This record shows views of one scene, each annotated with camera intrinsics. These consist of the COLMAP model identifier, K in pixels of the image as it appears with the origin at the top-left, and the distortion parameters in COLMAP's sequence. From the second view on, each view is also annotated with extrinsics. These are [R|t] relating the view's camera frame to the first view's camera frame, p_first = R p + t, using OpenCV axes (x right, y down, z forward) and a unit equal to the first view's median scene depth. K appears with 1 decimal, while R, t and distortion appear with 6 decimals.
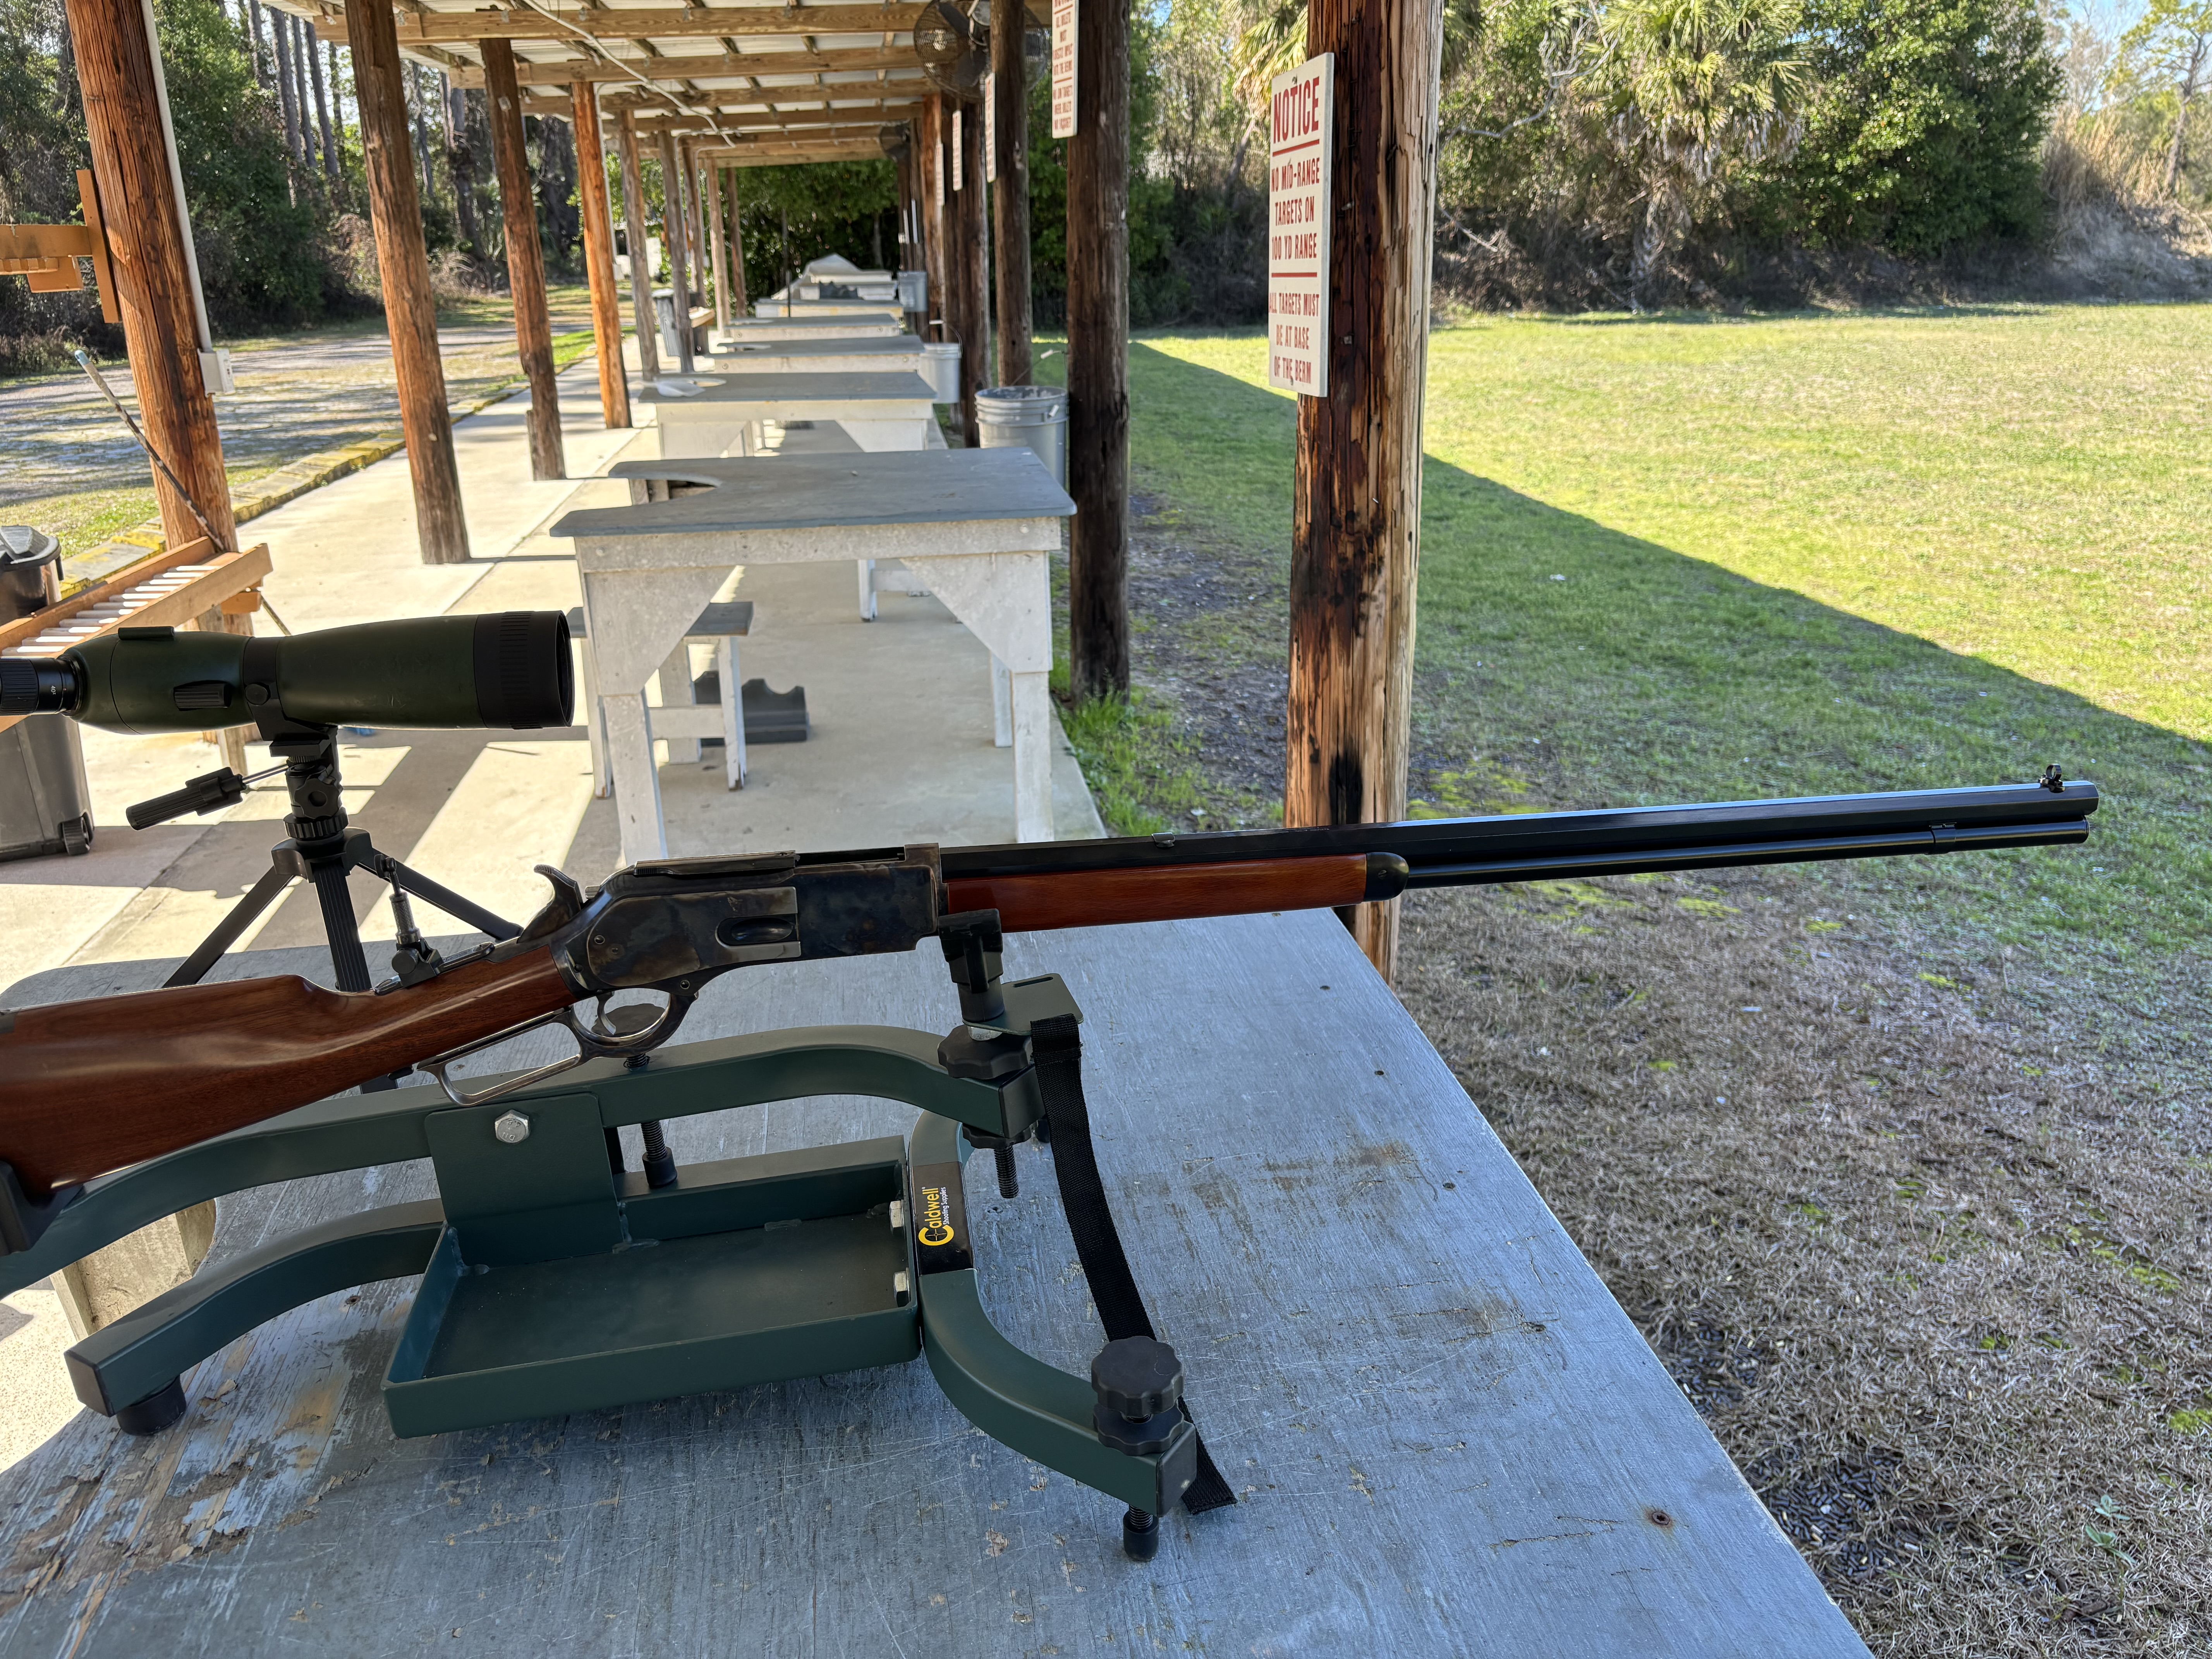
lens RADIAL K [[1708.8, 0, 1098.9], [0, 1708.8, 835.1], [0, 0, 1]] dist [0.027350, -0.039523]
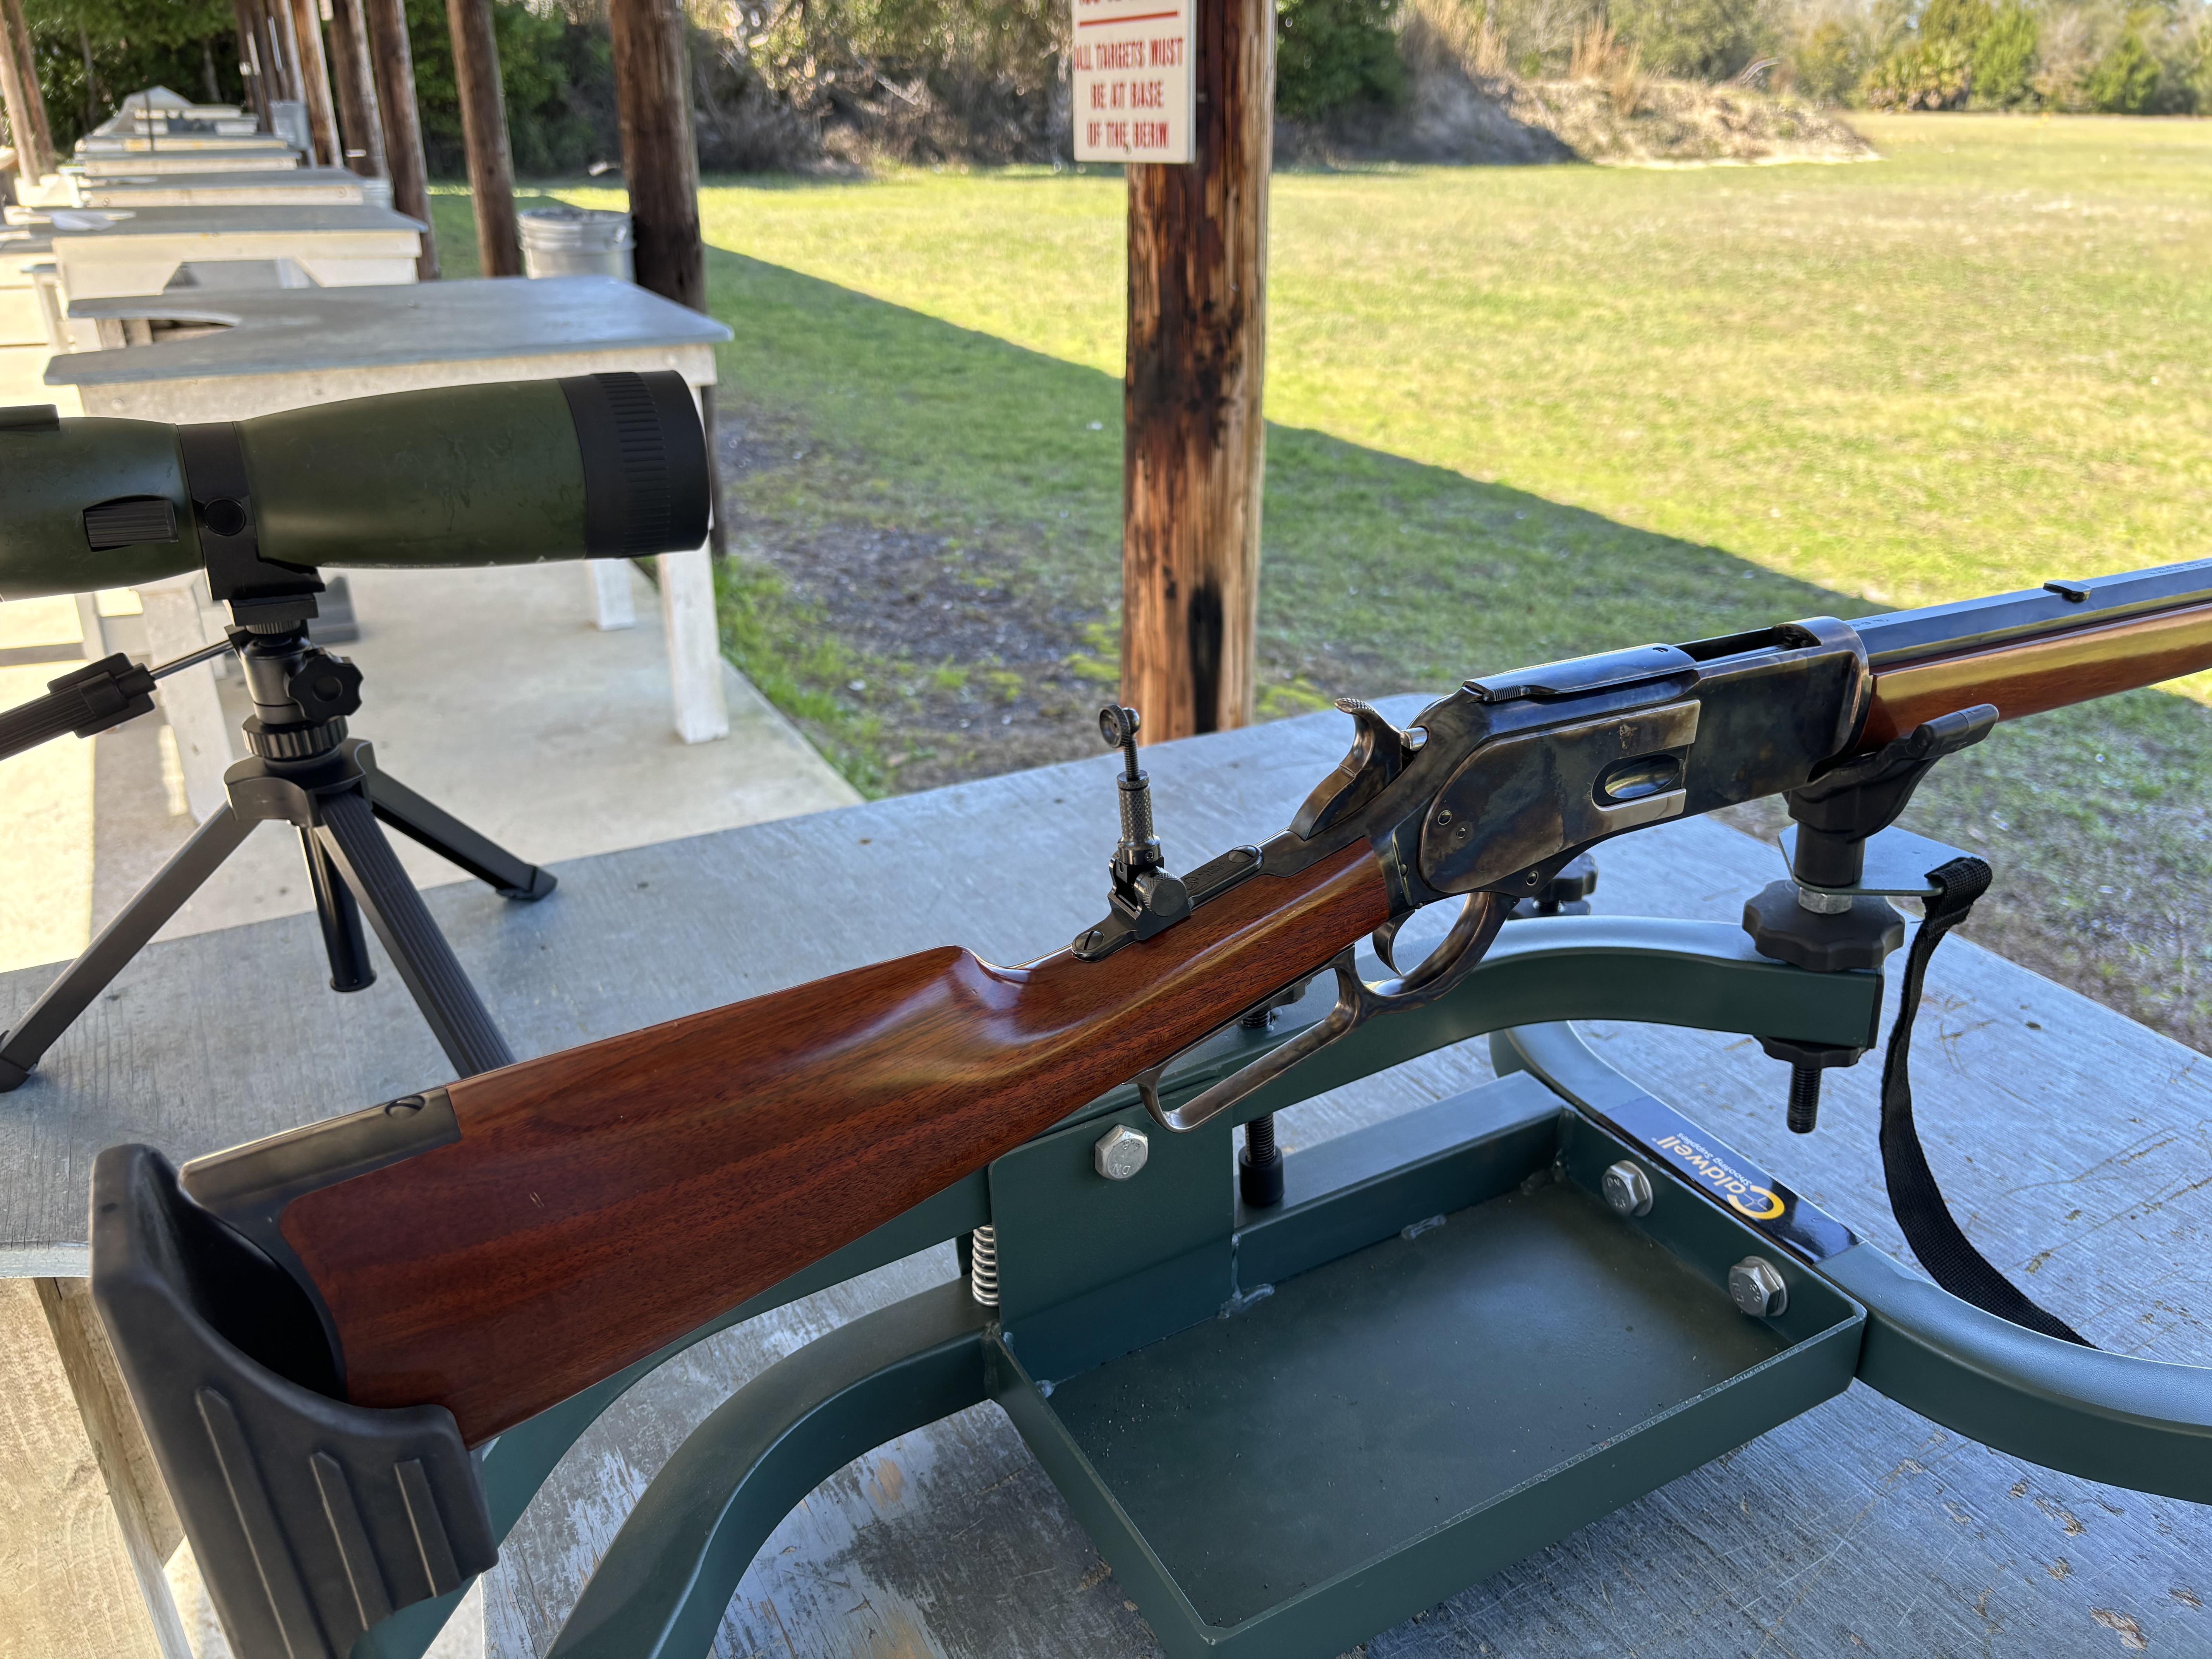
lens RADIAL K [[1708.8, 0, 1122.5], [0, 1708.8, 840.4], [0, 0, 1]] dist [0.027350, -0.039523]
pose [[0.939059, -0.115220, 0.323870, -0.104088], [0.091164, 0.991892, 0.088545, 0.001277], [-0.331446, -0.053624, 0.941949, 0.086980]]
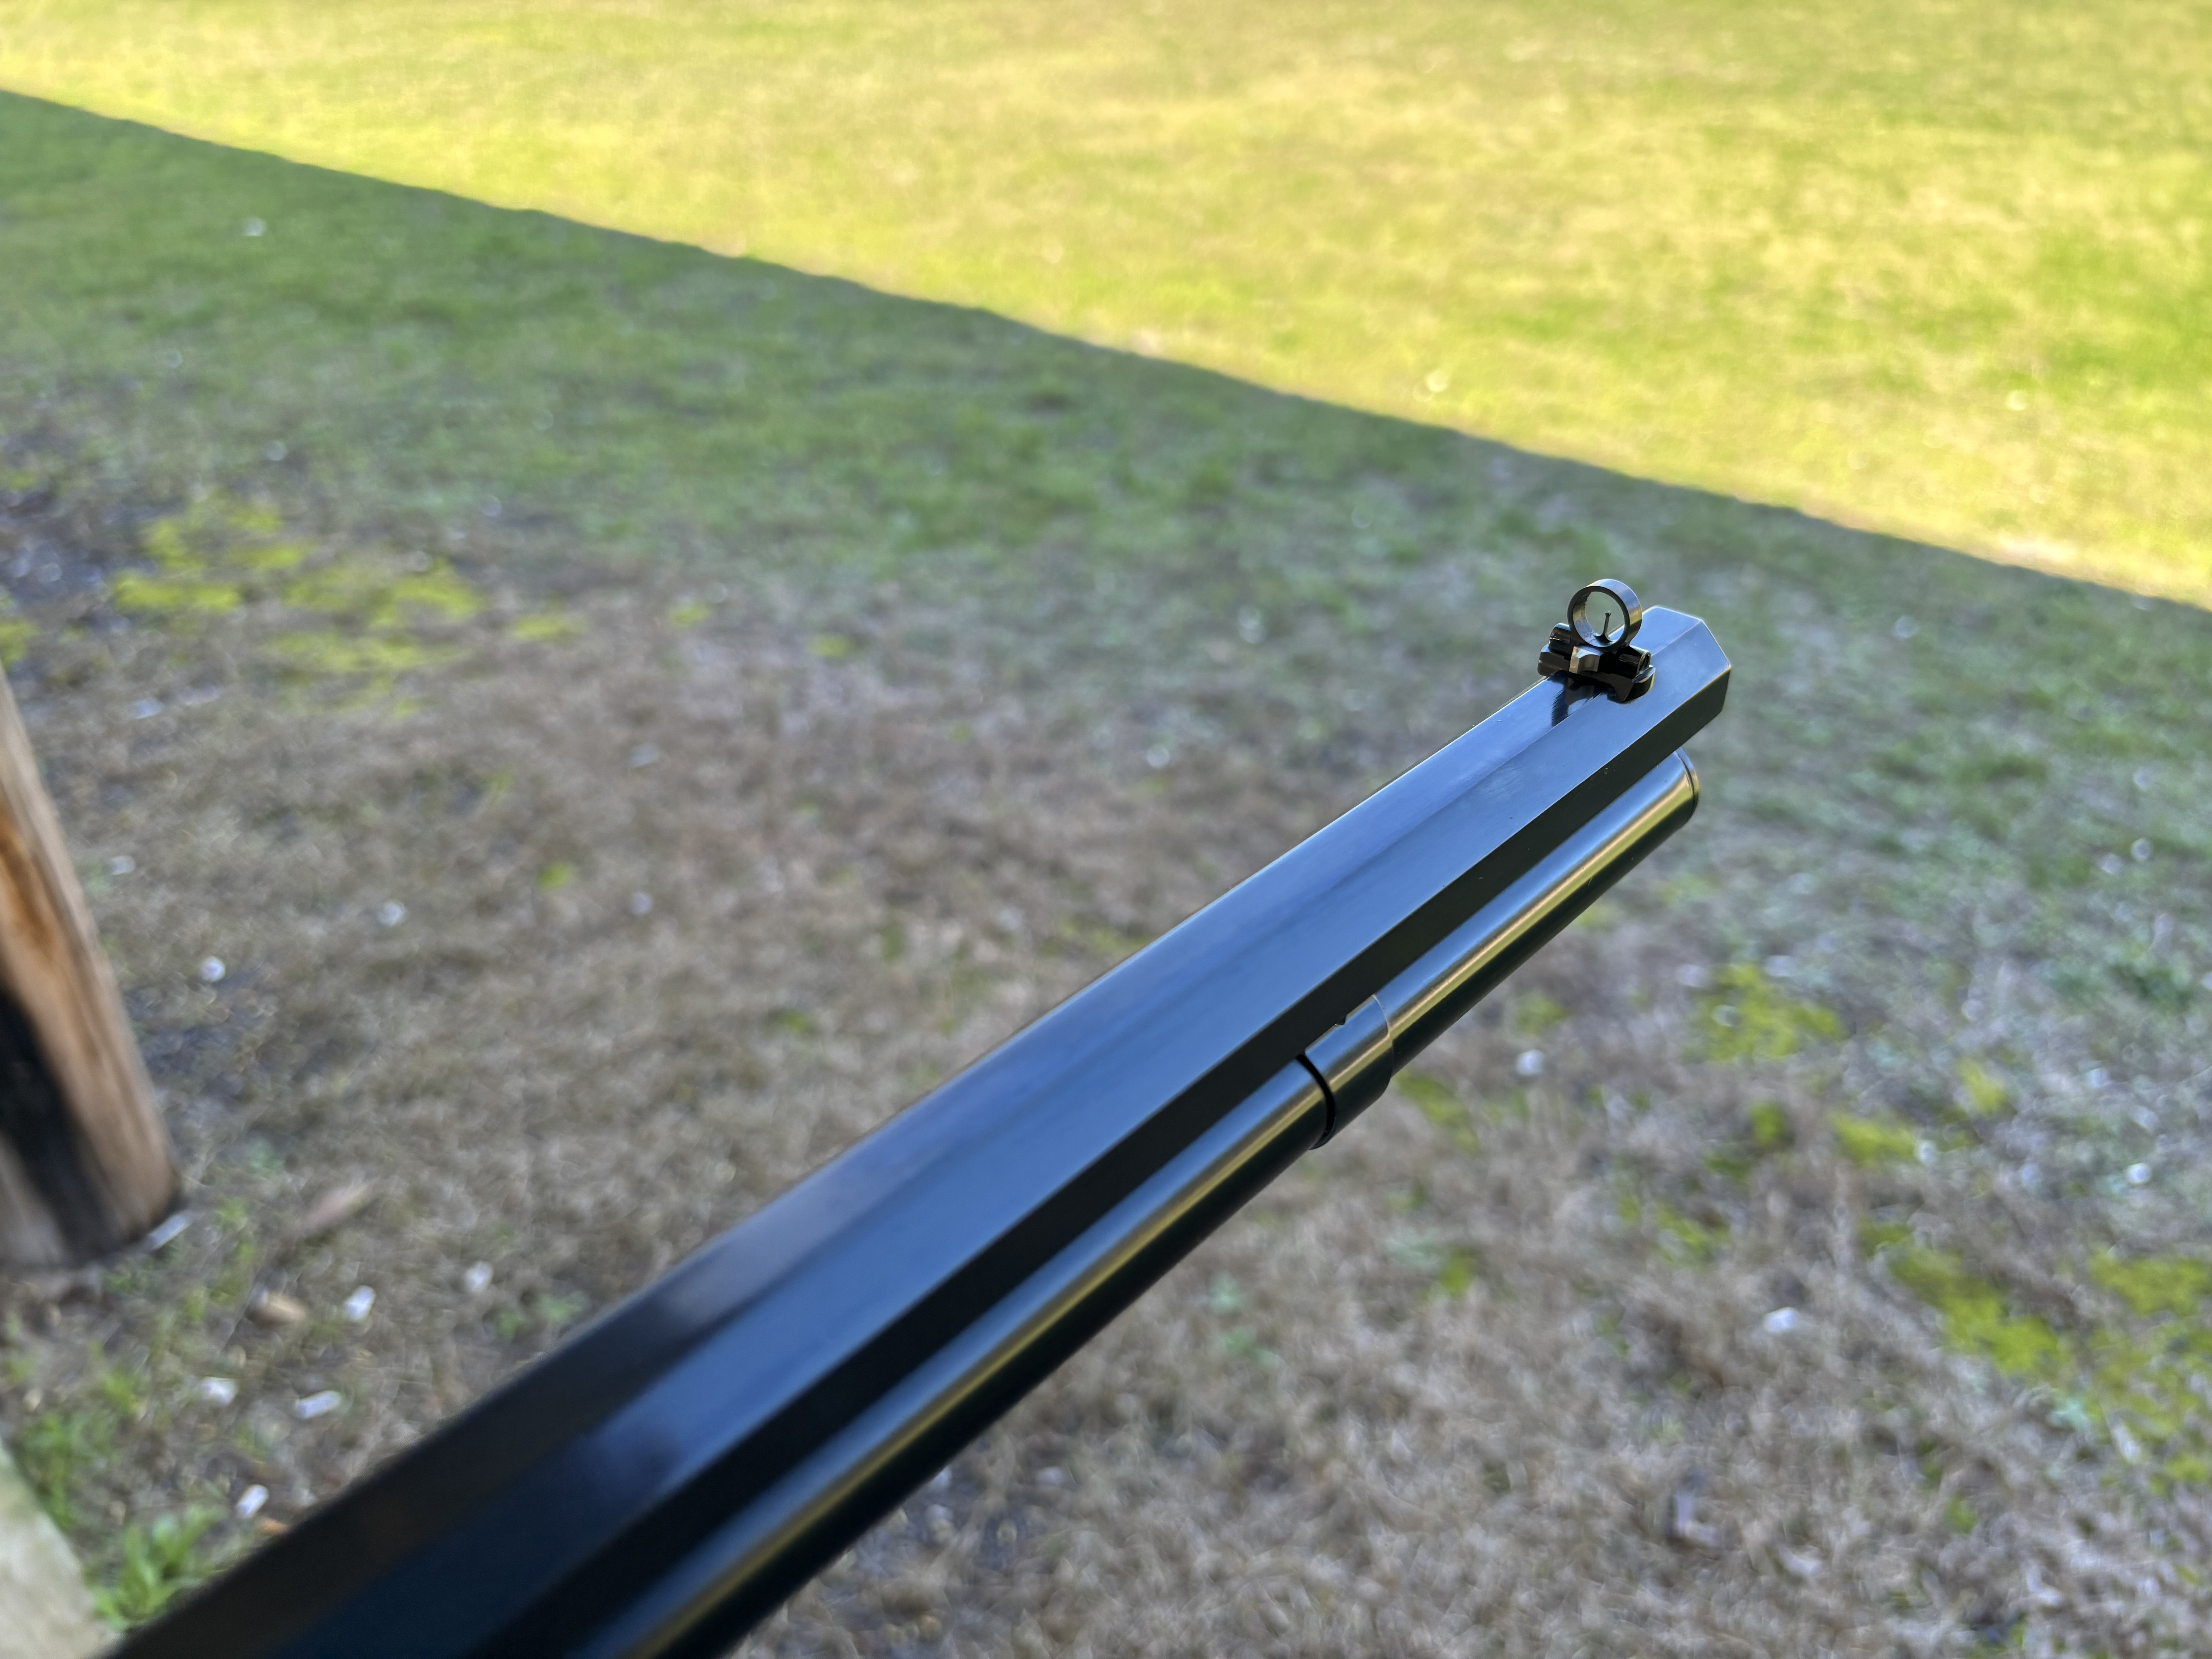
lens RADIAL K [[1708.8, 0, 1090.5], [0, 1708.8, 824.4], [0, 0, 1]] dist [0.027350, -0.039523]
pose [[0.773657, -0.331677, 0.539857, 0.072881], [0.221658, 0.939881, 0.259790, -0.018318], [-0.593568, -0.081324, 0.800664, 0.170893]]
